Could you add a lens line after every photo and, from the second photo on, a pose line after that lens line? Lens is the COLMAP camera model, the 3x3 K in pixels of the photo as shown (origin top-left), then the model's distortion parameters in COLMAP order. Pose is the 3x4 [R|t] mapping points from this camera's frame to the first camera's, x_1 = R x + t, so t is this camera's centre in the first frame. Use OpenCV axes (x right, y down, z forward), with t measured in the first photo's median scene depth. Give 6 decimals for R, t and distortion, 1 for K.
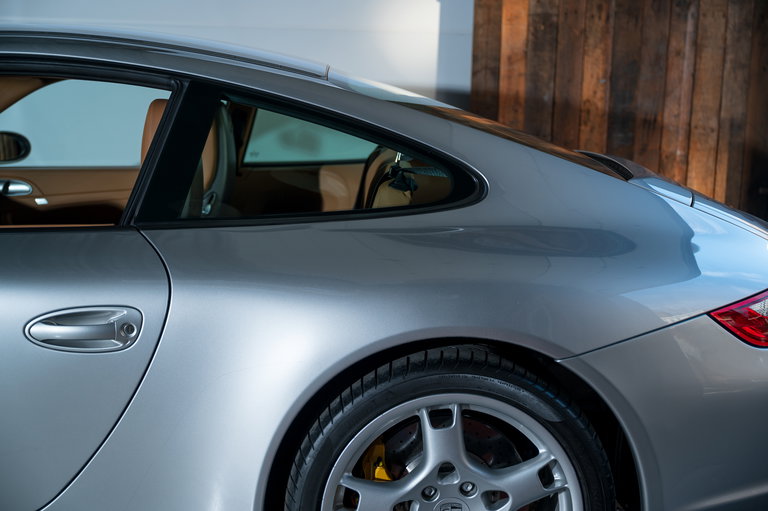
lens RADIAL K [[986.0, 0, 381.8], [0, 986.0, 255.6], [0, 0, 1]] dist [0.032263, 0.000000]
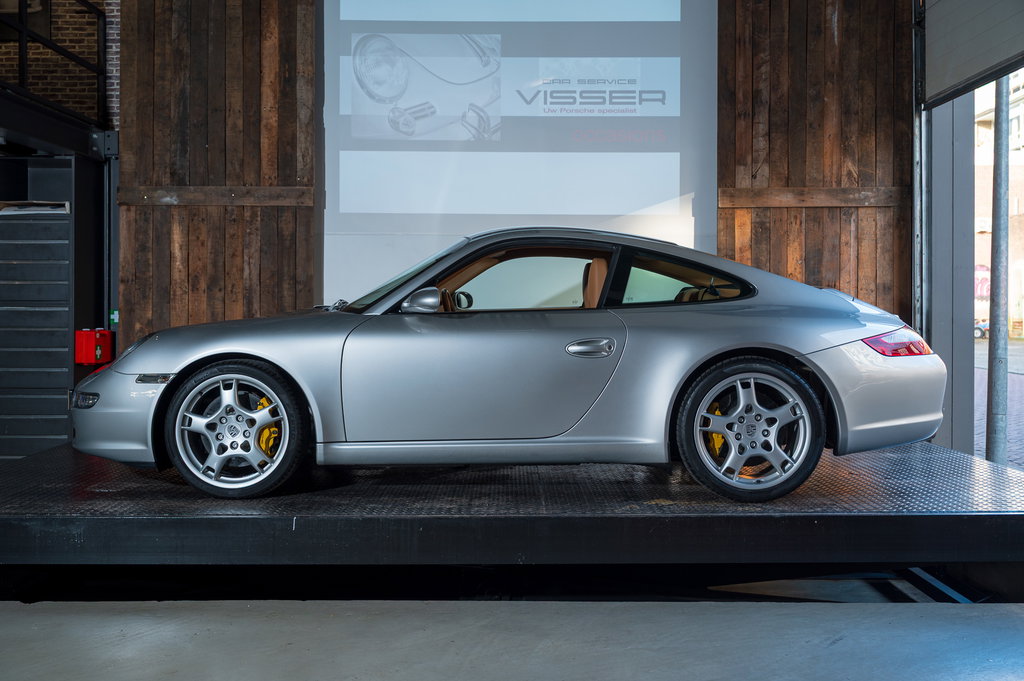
lens RADIAL K [[1015.9, 0, 513.8], [0, 1015.9, 337.1], [0, 0, 1]] dist [0.047375, 0.000000]
pose [[0.998908, -0.022244, -0.041086, -0.177065], [0.015794, 0.988392, -0.151103, 0.189319], [0.043970, 0.150289, 0.987664, -0.643817]]
